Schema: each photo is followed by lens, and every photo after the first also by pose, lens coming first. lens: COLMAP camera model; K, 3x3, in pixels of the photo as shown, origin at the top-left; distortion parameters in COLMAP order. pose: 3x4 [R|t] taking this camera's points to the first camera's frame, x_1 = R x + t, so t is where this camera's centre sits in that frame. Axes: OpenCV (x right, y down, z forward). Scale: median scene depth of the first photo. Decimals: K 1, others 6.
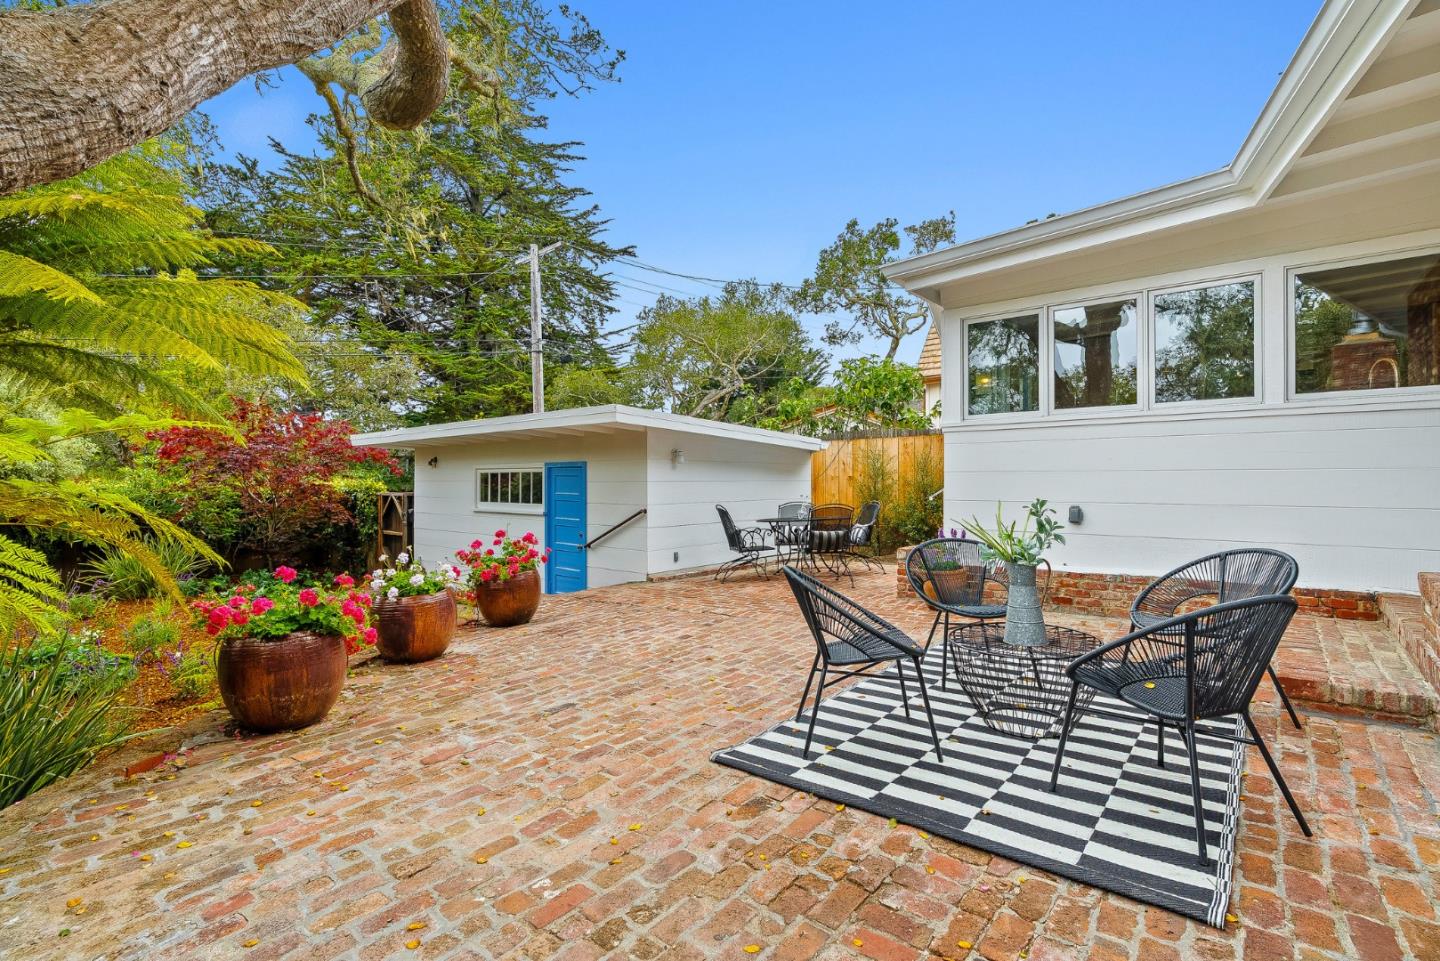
lens RADIAL K [[670.4, 0, 718.1], [0, 670.4, 477.5], [0, 0, 1]] dist [-0.005040, 0.000382]
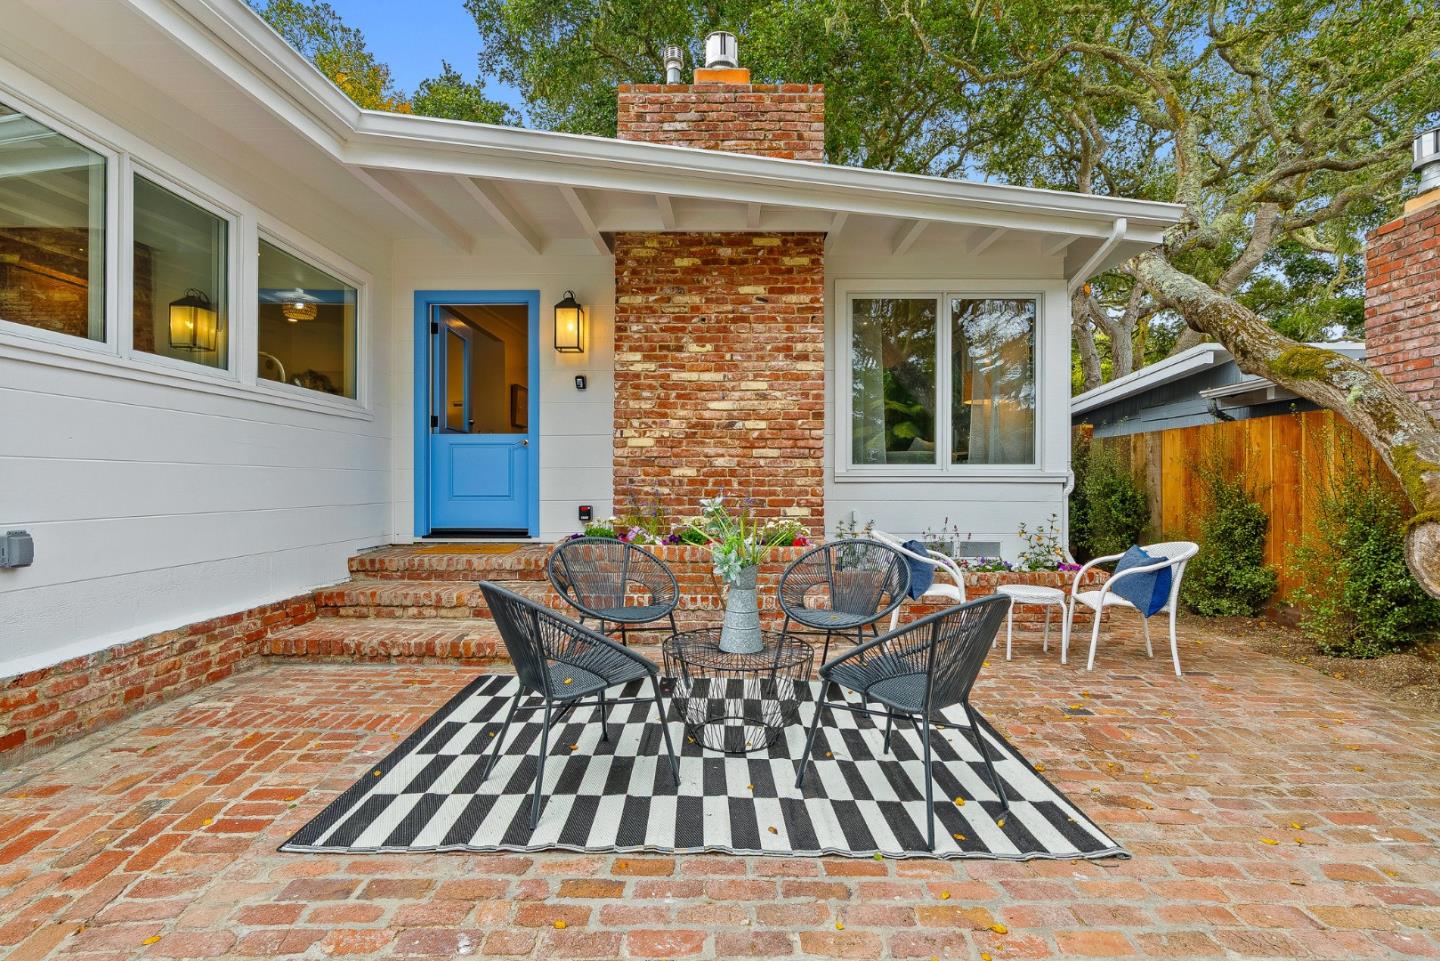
lens RADIAL K [[676.4, 0, 724.3], [0, 676.4, 500.6], [0, 0, 1]] dist [-0.005591, 0.001250]
pose [[-0.653282, -0.014354, 0.756978, -0.040044], [-0.005151, 0.999881, 0.014515, 0.003523], [-0.757097, 0.005584, -0.653279, 0.264711]]
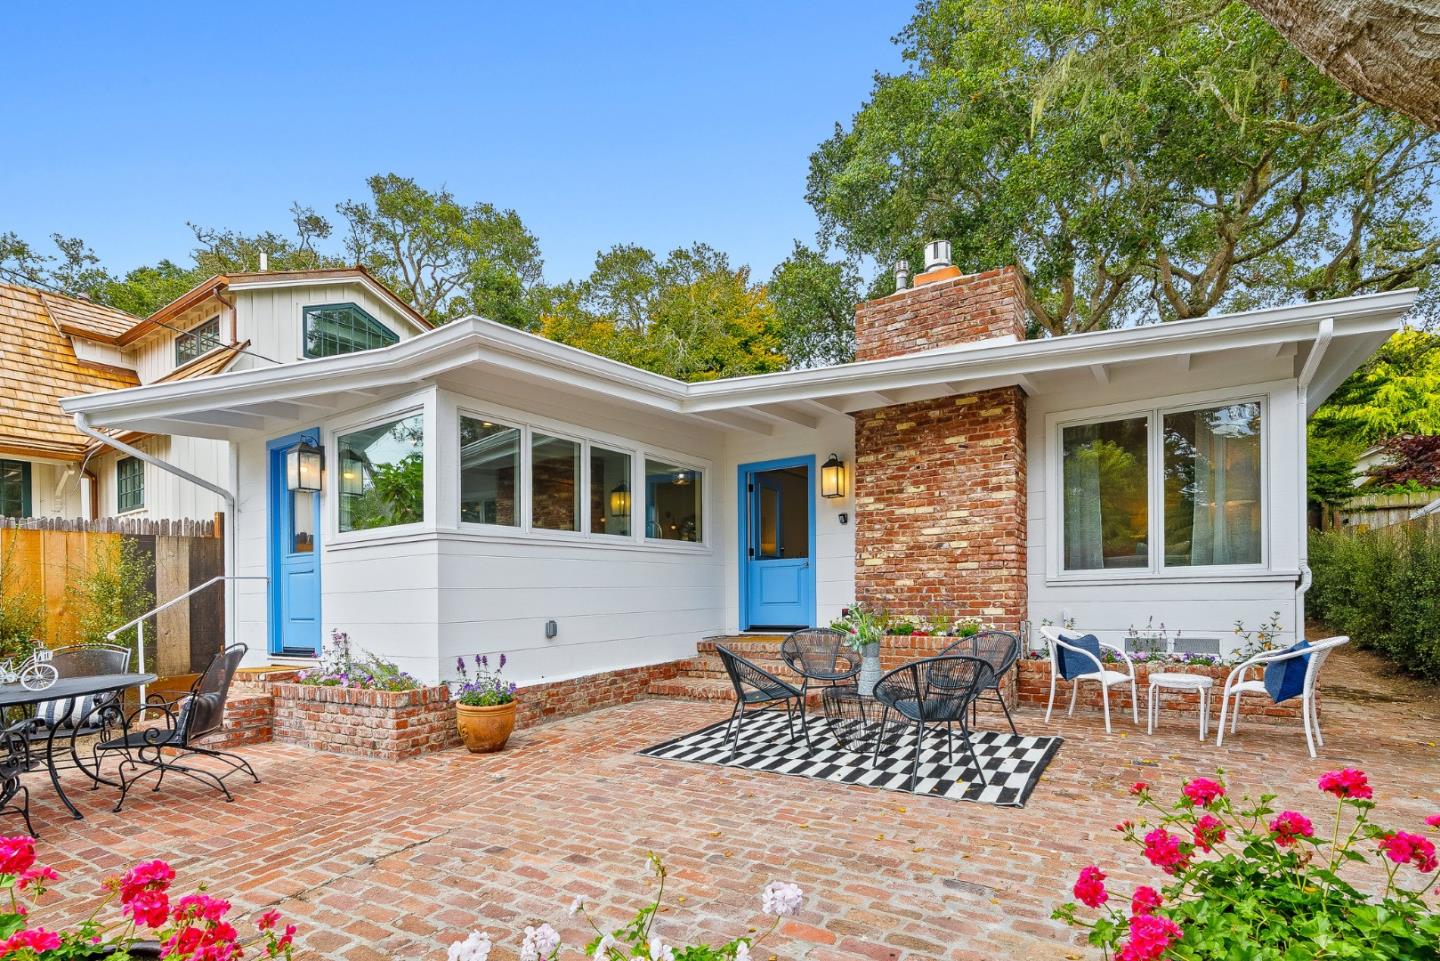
lens RADIAL K [[712.4, 0, 720.8], [0, 712.4, 602.6], [0, 0, 1]] dist [0.001279, 0.000652]
pose [[-0.150187, -0.003012, 0.988653, -0.181593], [0.015953, 0.999858, 0.005470, 0.003203], [-0.988529, 0.016593, -0.150117, 0.255964]]
